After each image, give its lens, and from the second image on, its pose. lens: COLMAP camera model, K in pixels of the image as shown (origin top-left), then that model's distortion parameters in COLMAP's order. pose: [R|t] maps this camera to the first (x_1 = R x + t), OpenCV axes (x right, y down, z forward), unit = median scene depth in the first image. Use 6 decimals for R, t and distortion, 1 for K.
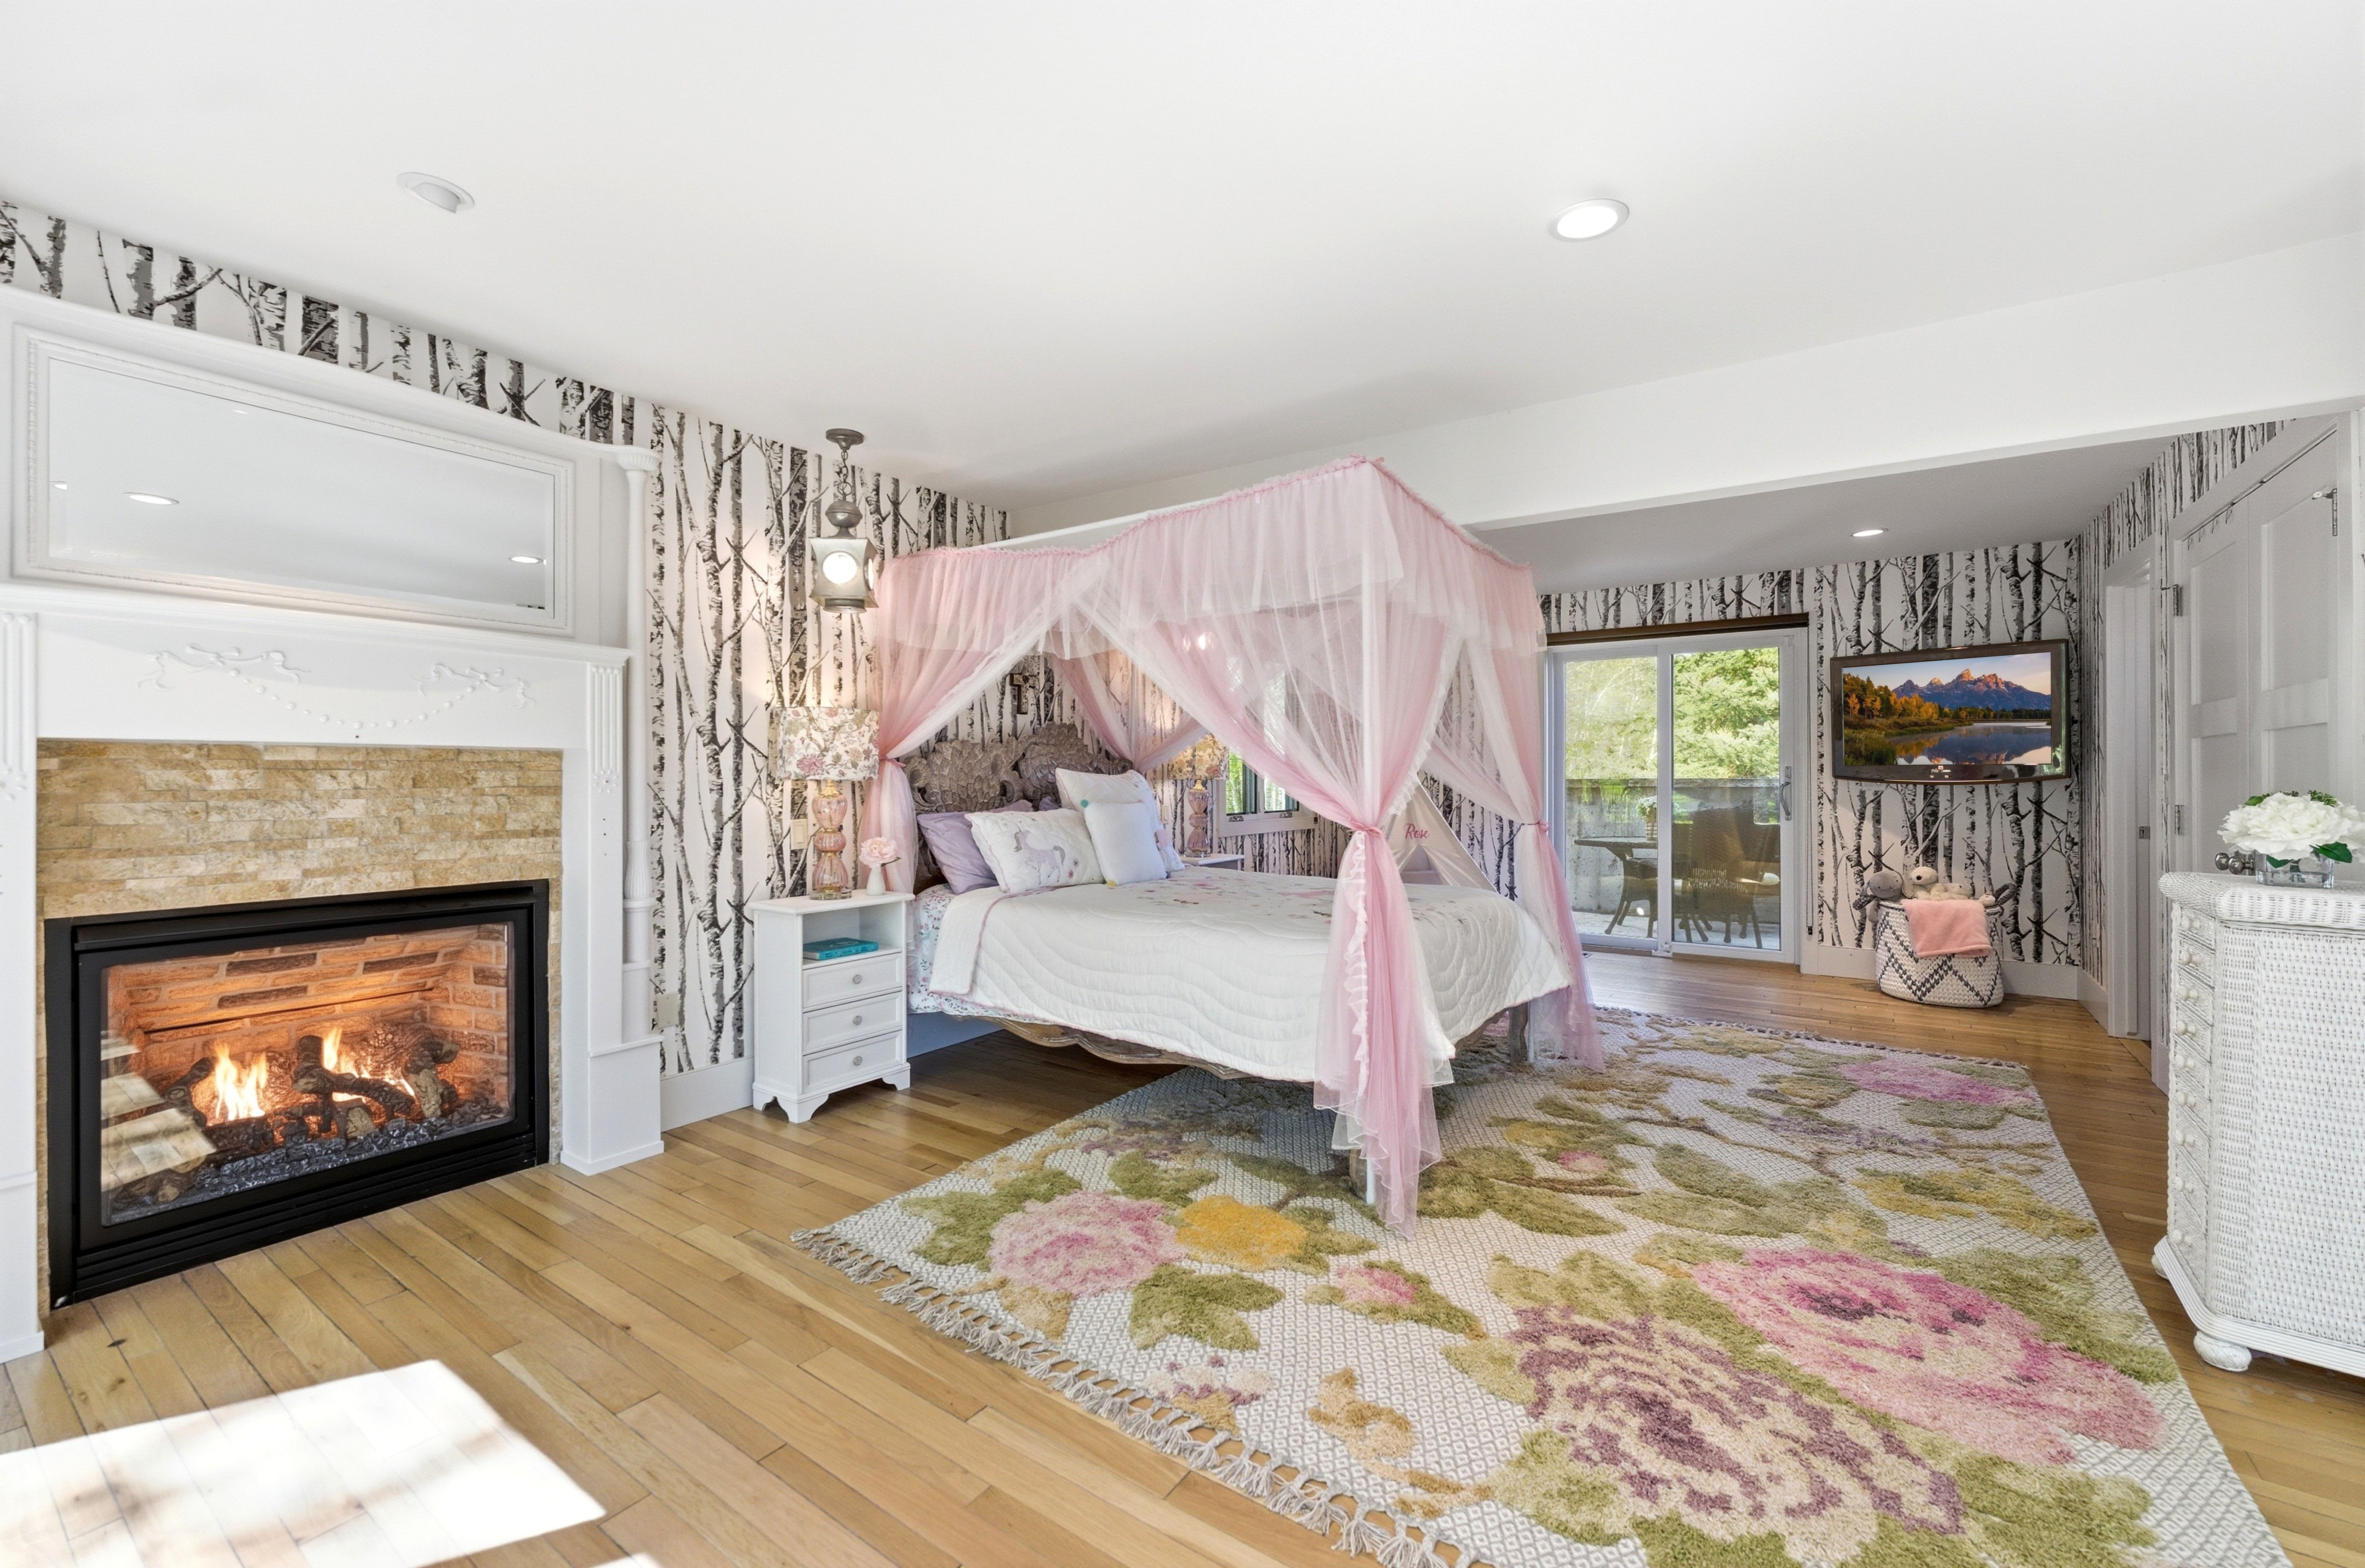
lens RADIAL K [[974.6, 0, 1191.2], [0, 974.6, 780.2], [0, 0, 1]] dist [-0.000819, 0.000231]
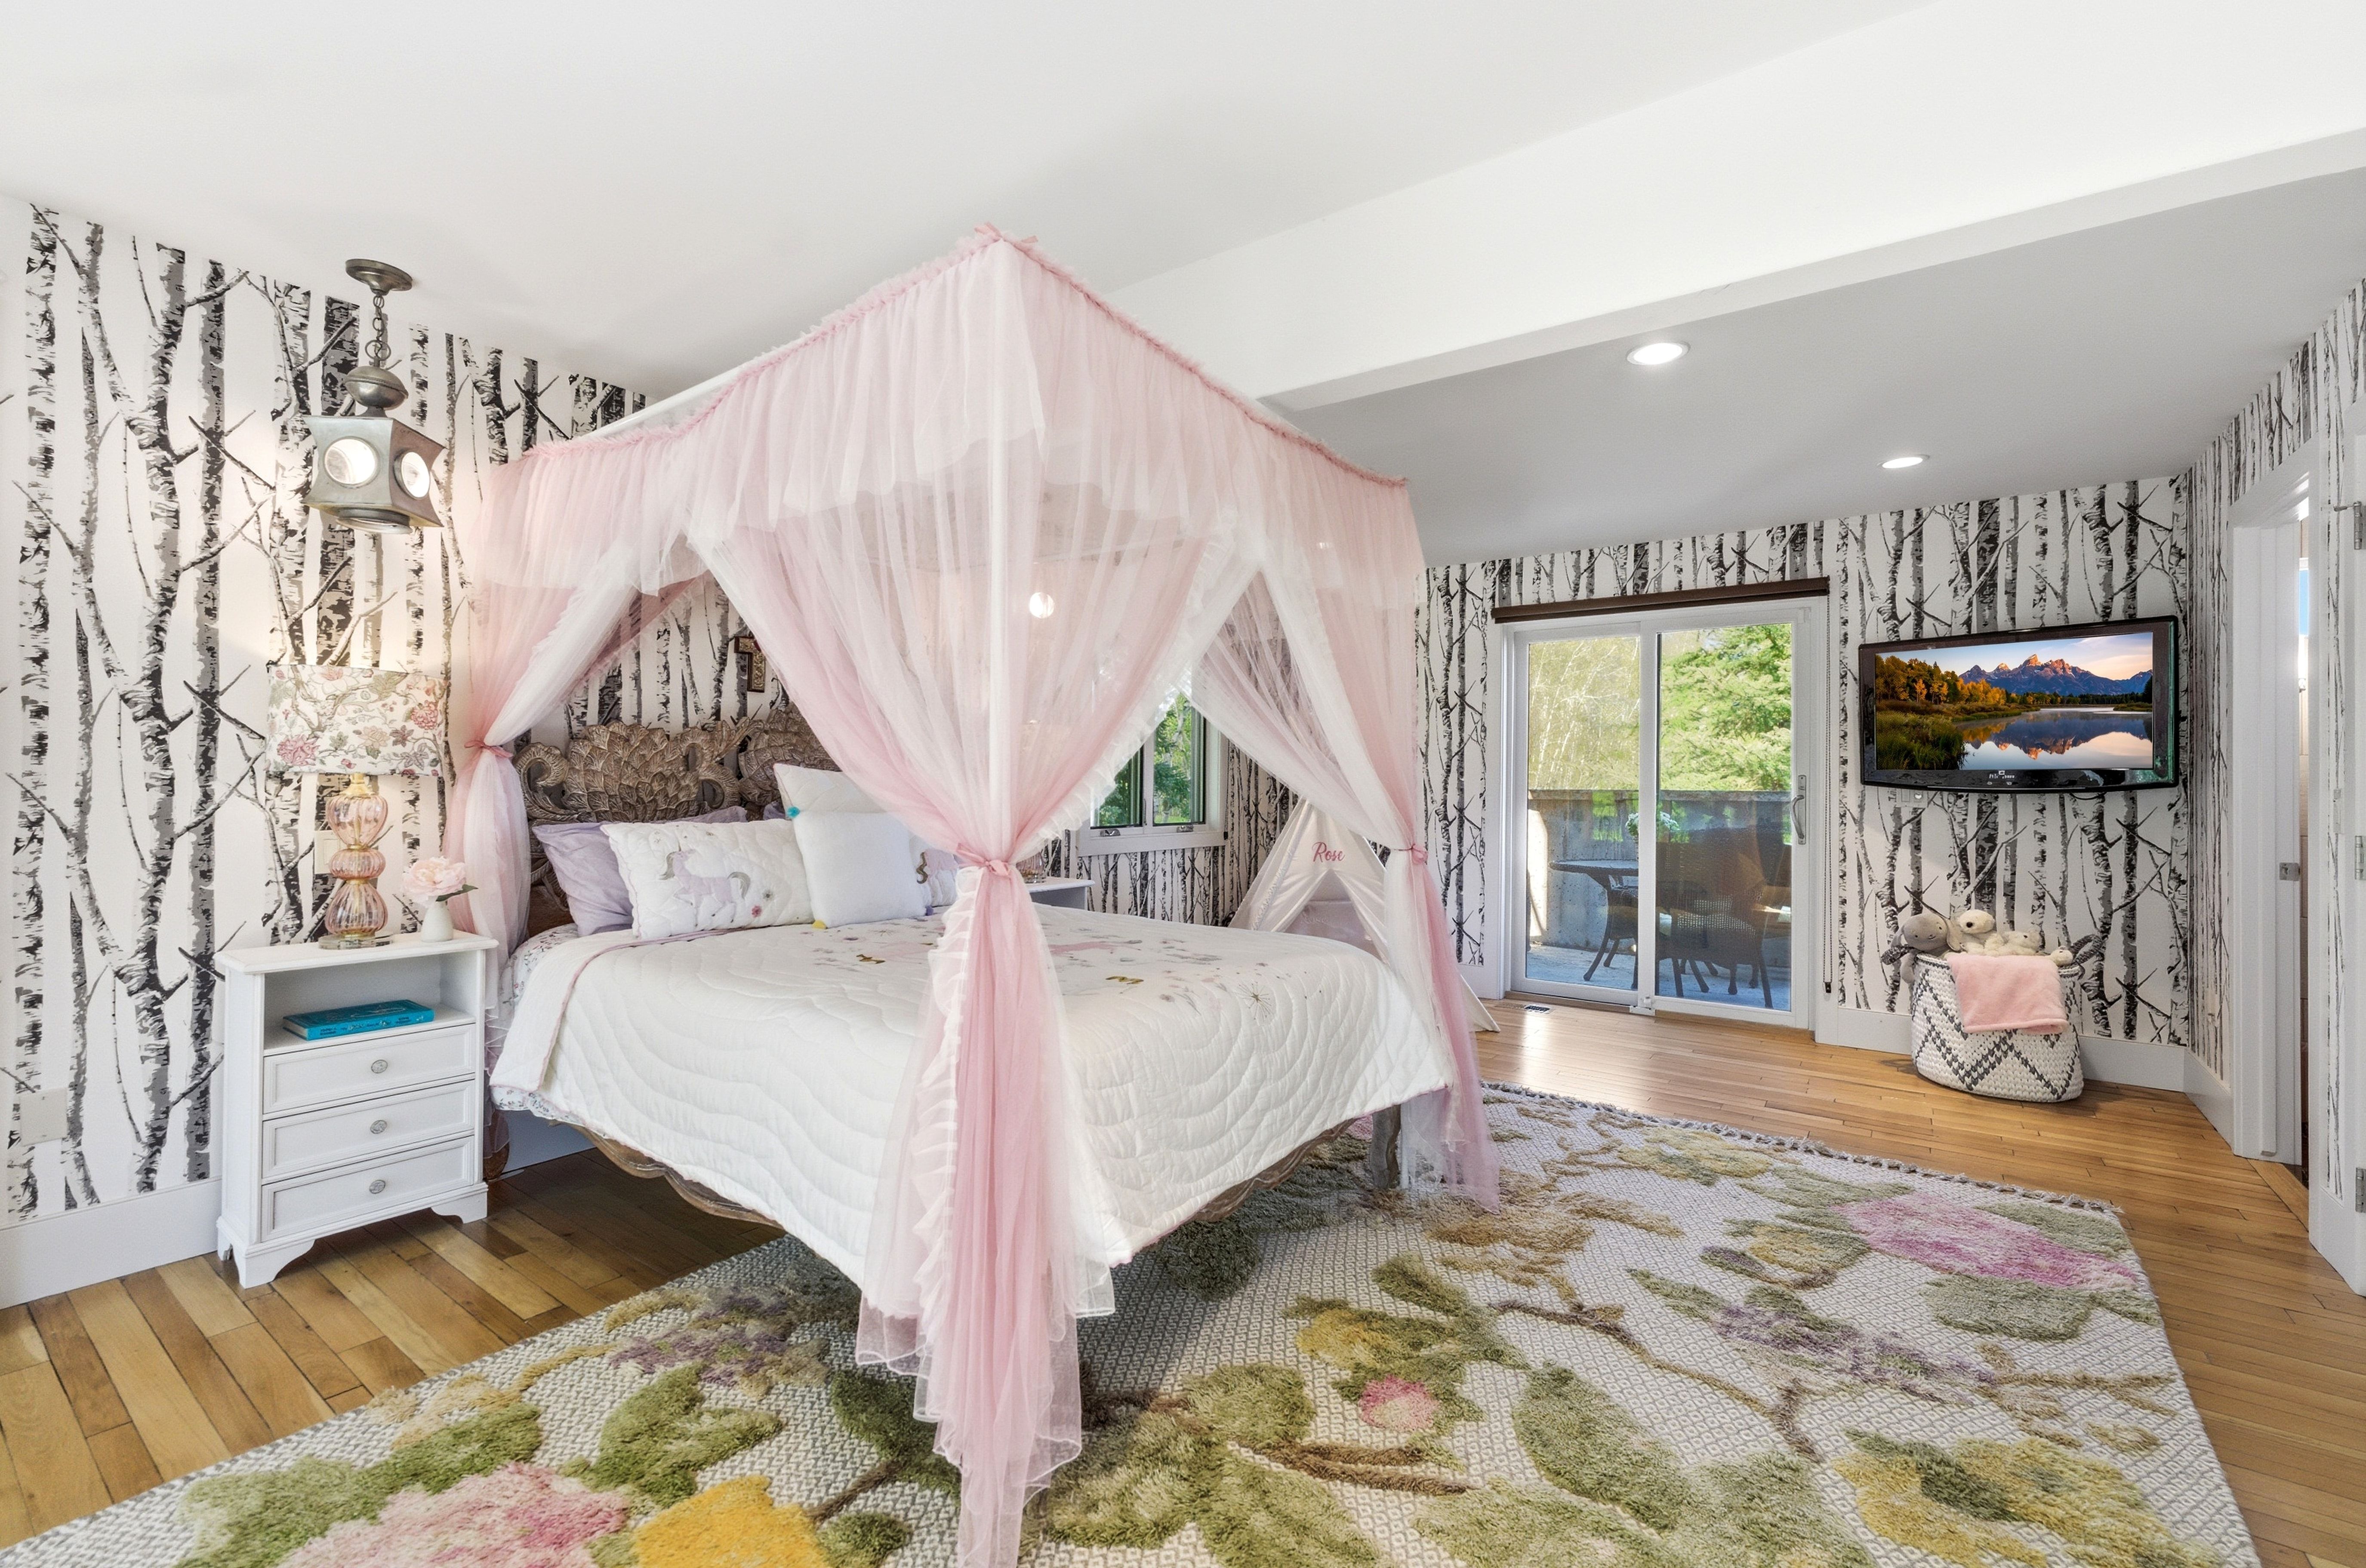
lens RADIAL K [[1044.4, 0, 1171.9], [0, 1044.4, 780.0], [0, 0, 1]] dist [-0.000315, -0.000556]
pose [[0.999752, 0.011702, -0.018971, 0.207434], [-0.011837, 0.999905, -0.007001, 0.001959], [0.018887, 0.007224, 0.999796, 0.259885]]
